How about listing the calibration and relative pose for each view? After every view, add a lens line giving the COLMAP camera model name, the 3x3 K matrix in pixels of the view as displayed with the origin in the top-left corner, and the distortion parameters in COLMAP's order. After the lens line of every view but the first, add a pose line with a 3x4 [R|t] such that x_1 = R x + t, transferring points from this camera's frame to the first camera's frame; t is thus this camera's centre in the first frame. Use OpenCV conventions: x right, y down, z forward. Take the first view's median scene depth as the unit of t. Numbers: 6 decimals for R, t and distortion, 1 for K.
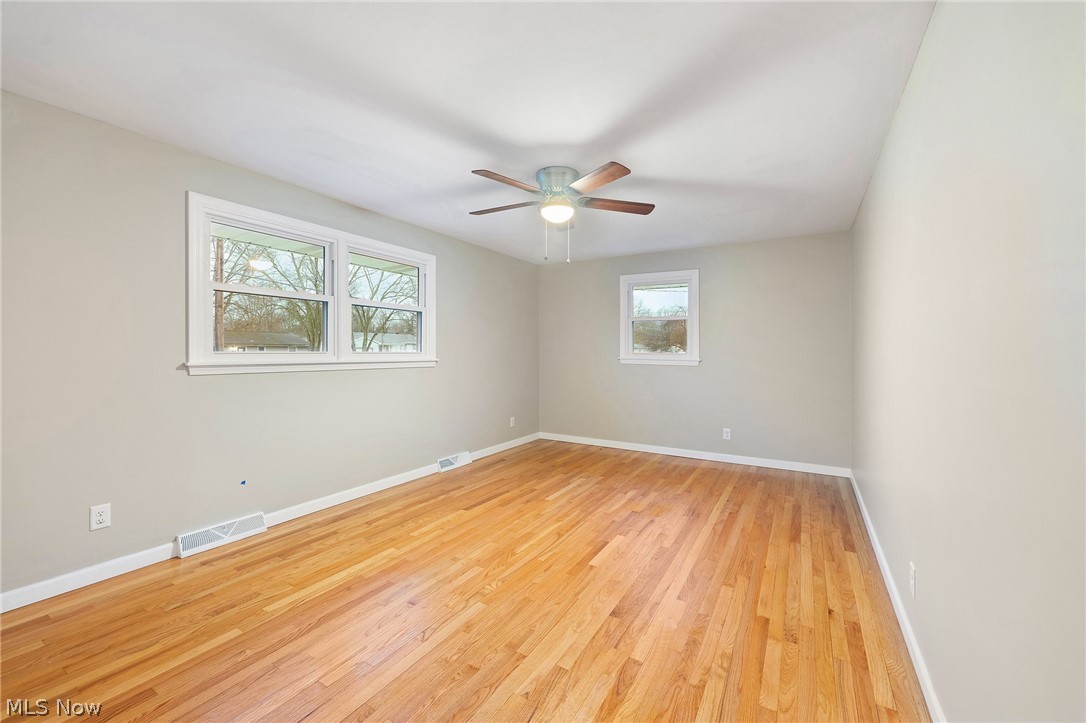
lens RADIAL K [[437.1, 0, 545.7], [0, 437.1, 357.9], [0, 0, 1]] dist [0.002340, 0.000040]
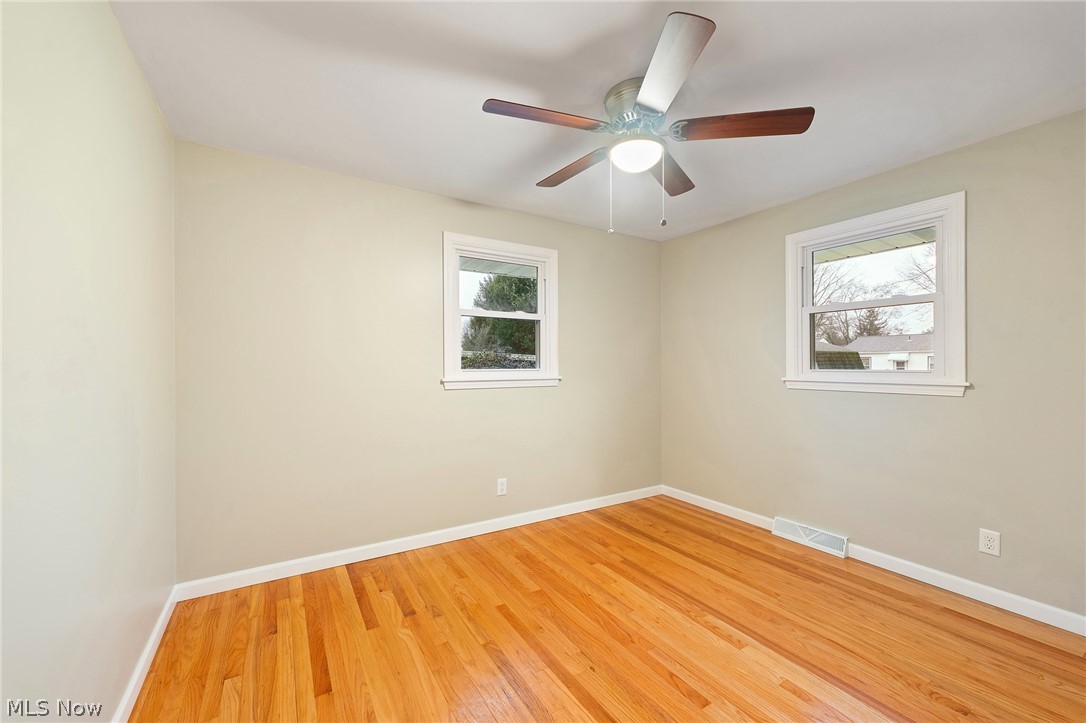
lens RADIAL K [[436.3, 0, 557.0], [0, 436.3, 361.4], [0, 0, 1]] dist [-0.002172, -0.000195]
pose [[-0.451499, -0.010125, -0.892214, 0.498391], [-0.014949, 0.999881, -0.003782, -0.017161], [0.892146, 0.011630, -0.451597, 0.906430]]
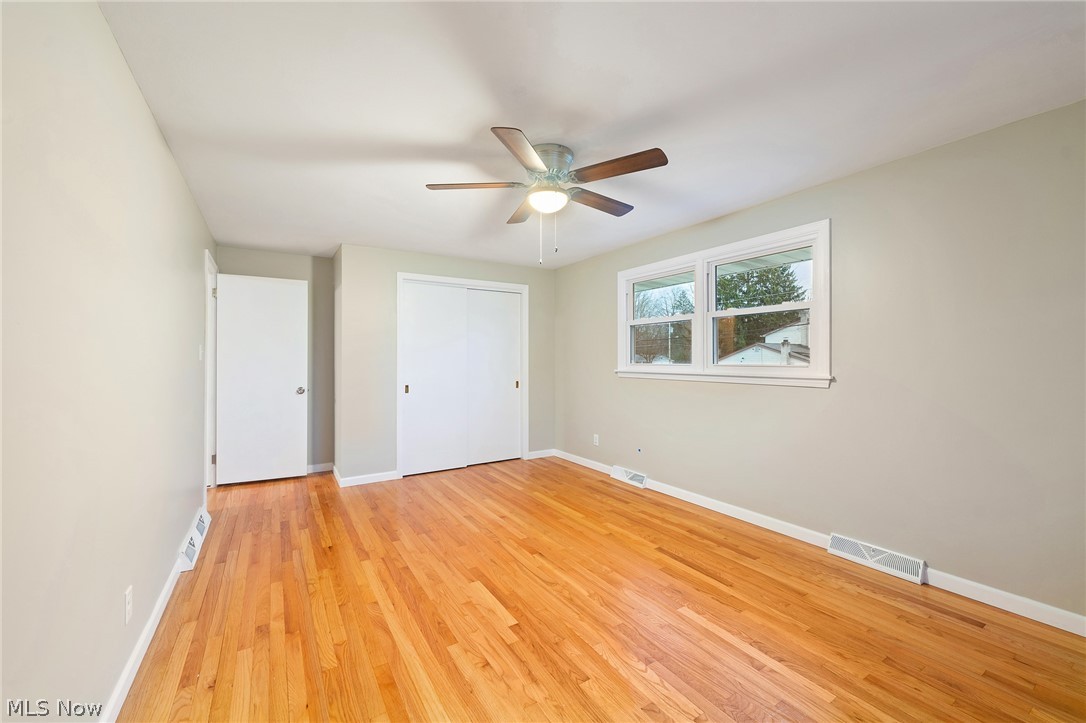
lens RADIAL K [[437.1, 0, 545.7], [0, 437.1, 357.9], [0, 0, 1]] dist [0.002340, 0.000040]
pose [[-0.457987, -0.010069, -0.888902, 0.819905], [-0.017595, 0.999843, -0.002260, -0.024609], [0.888785, 0.014606, -0.458092, 1.429993]]
